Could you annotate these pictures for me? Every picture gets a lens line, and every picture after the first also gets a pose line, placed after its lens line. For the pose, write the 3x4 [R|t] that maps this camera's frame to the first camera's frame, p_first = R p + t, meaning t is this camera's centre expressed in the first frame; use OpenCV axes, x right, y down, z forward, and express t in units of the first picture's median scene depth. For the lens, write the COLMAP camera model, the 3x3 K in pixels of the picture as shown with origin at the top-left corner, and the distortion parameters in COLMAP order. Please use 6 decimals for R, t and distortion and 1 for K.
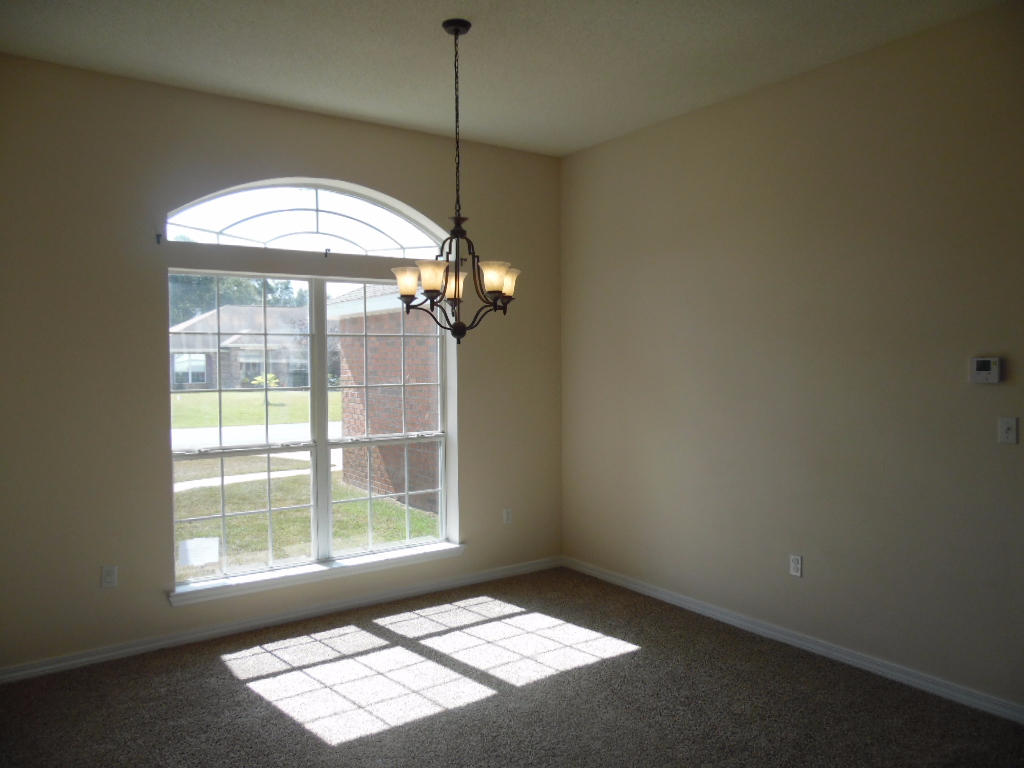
lens RADIAL K [[769.3, 0, 515.0], [0, 769.3, 386.9], [0, 0, 1]] dist [-0.015692, 0.039329]
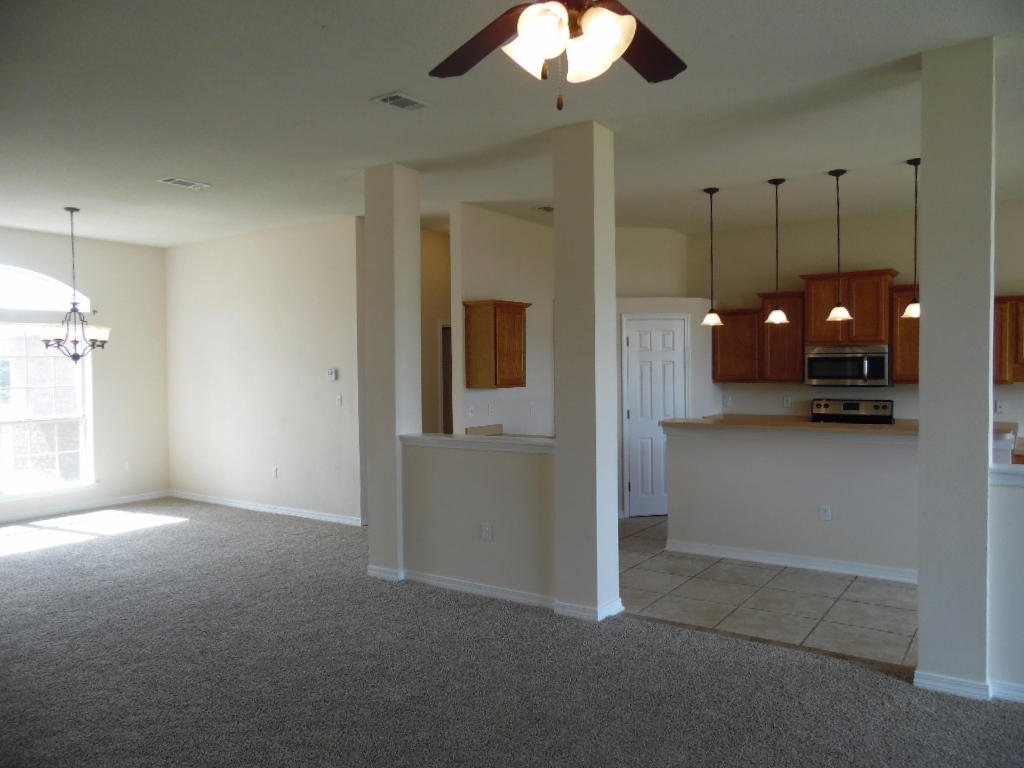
lens RADIAL K [[769.3, 0, 512.6], [0, 769.3, 381.1], [0, 0, 1]] dist [-0.015692, 0.039329]
pose [[0.943092, -0.010993, 0.332350, 0.330549], [0.017763, 0.999692, -0.017339, 0.042885], [-0.332057, 0.022256, 0.942997, -1.255500]]
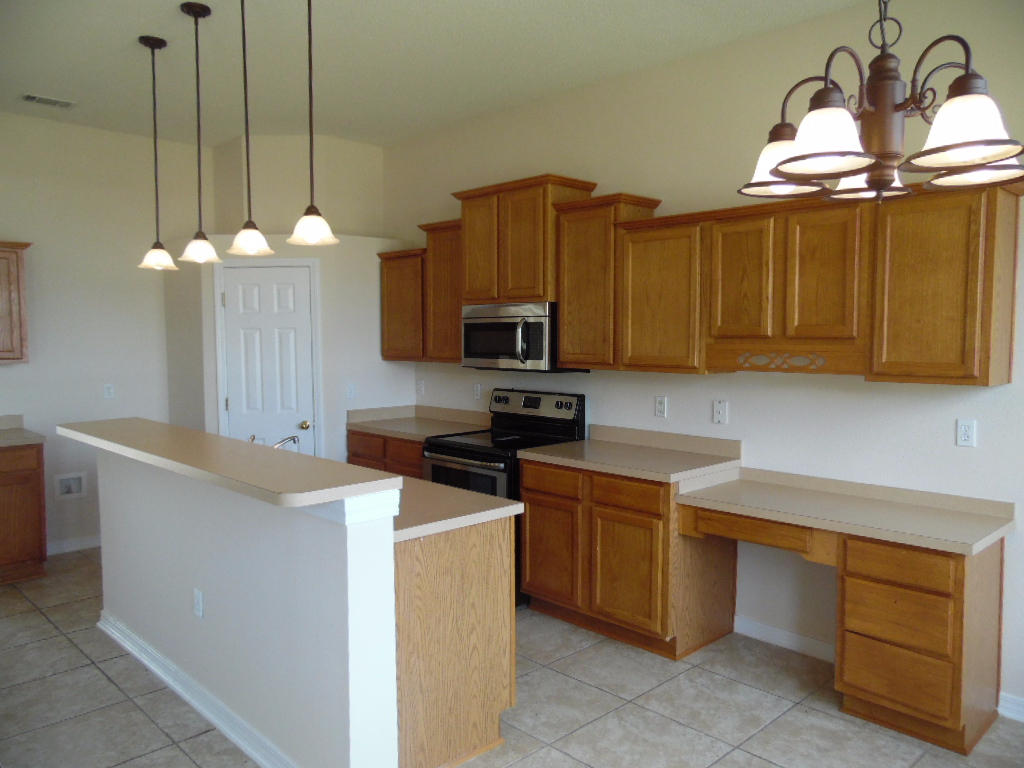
lens RADIAL K [[769.3, 0, 513.6], [0, 769.3, 381.2], [0, 0, 1]] dist [-0.015692, 0.039329]
pose [[0.990582, -0.004800, 0.136835, 1.715484], [0.001552, 0.999715, 0.023831, 0.024289], [-0.136911, -0.023394, 0.990307, -0.876207]]
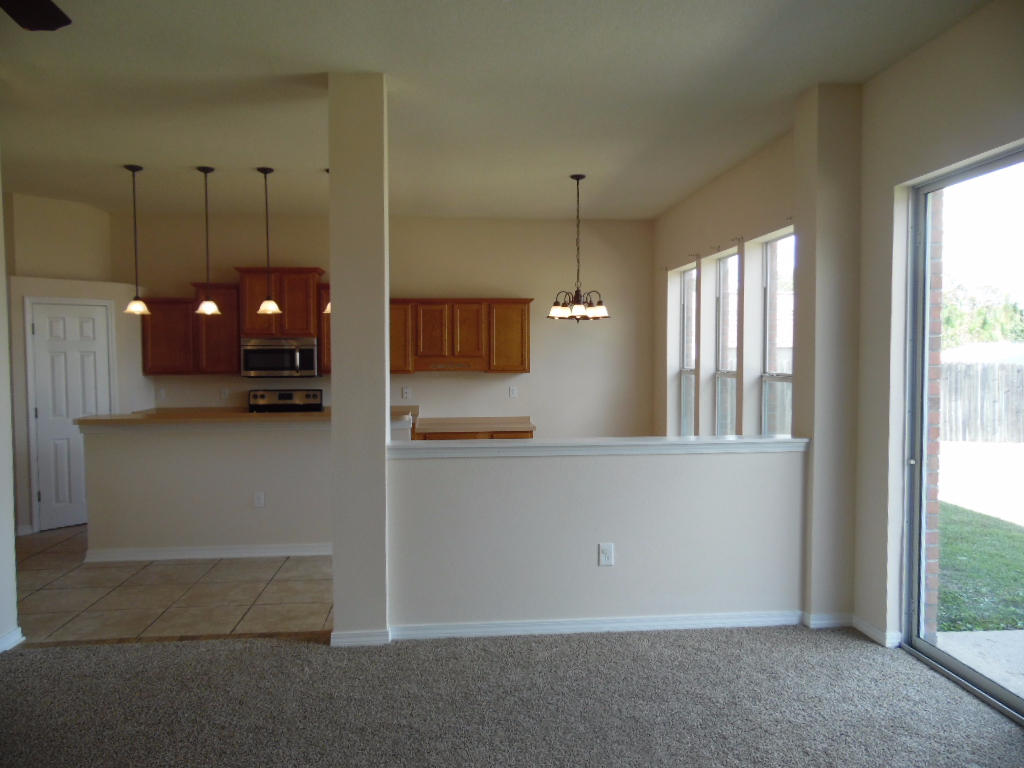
lens RADIAL K [[769.3, 0, 517.2], [0, 769.3, 385.7], [0, 0, 1]] dist [-0.015692, 0.039329]
pose [[0.512791, -0.033758, 0.857850, 0.352193], [0.034673, 0.999226, 0.018595, 0.043866], [-0.857813, 0.020209, 0.513564, -1.284127]]
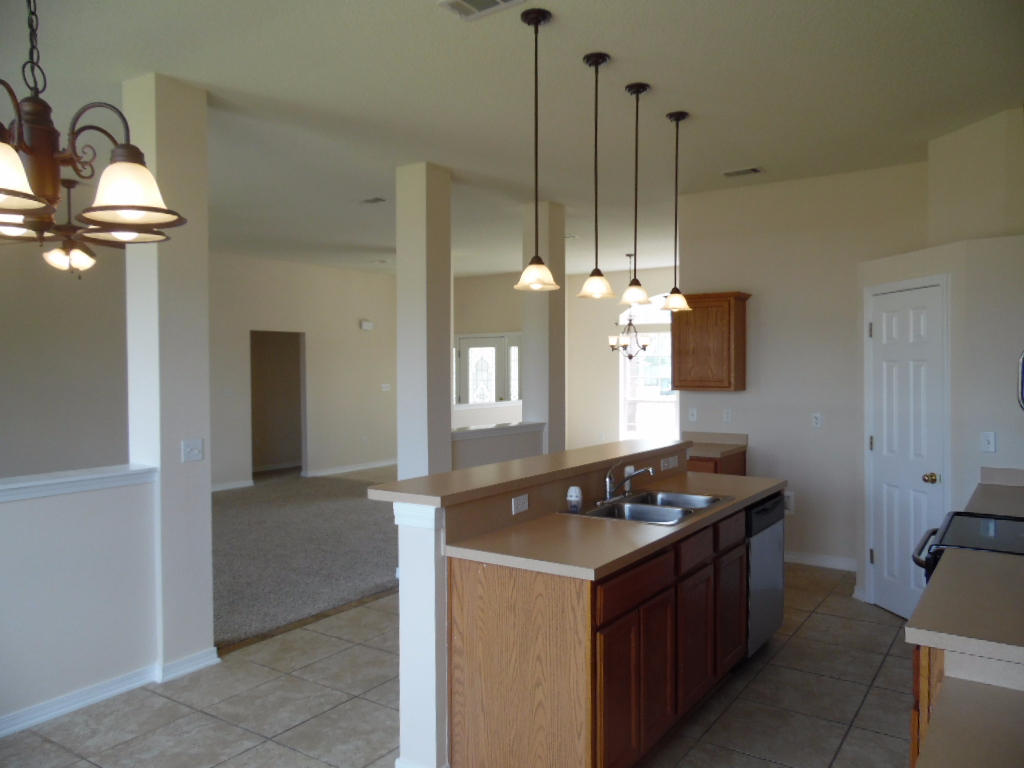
lens RADIAL K [[769.3, 0, 513.1], [0, 769.3, 376.7], [0, 0, 1]] dist [-0.015692, 0.039329]
pose [[0.333022, 0.016939, -0.942767, 2.451982], [-0.033019, 0.999435, 0.006294, -0.002458], [0.942341, 0.029033, 0.333393, -0.385729]]
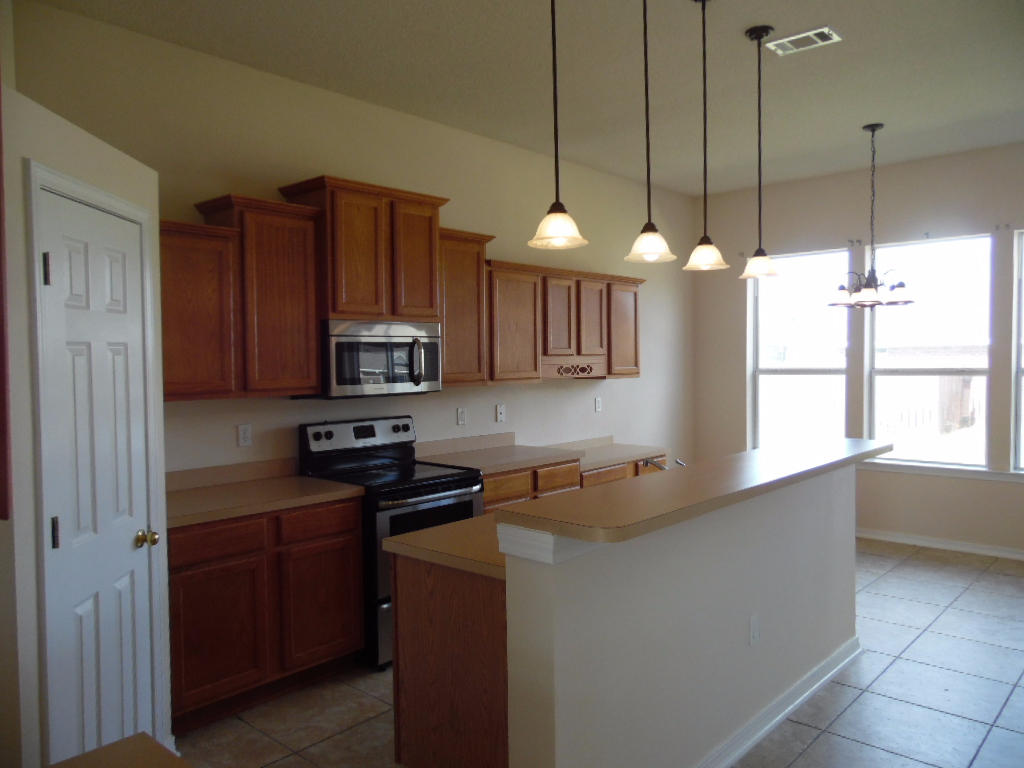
lens RADIAL K [[769.3, 0, 512.3], [0, 769.3, 383.7], [0, 0, 1]] dist [-0.015692, 0.039329]
pose [[-0.203646, -0.026814, 0.978677, 0.704450], [0.049209, 0.998081, 0.037585, -0.015755], [-0.977807, 0.055814, -0.201936, 0.464569]]
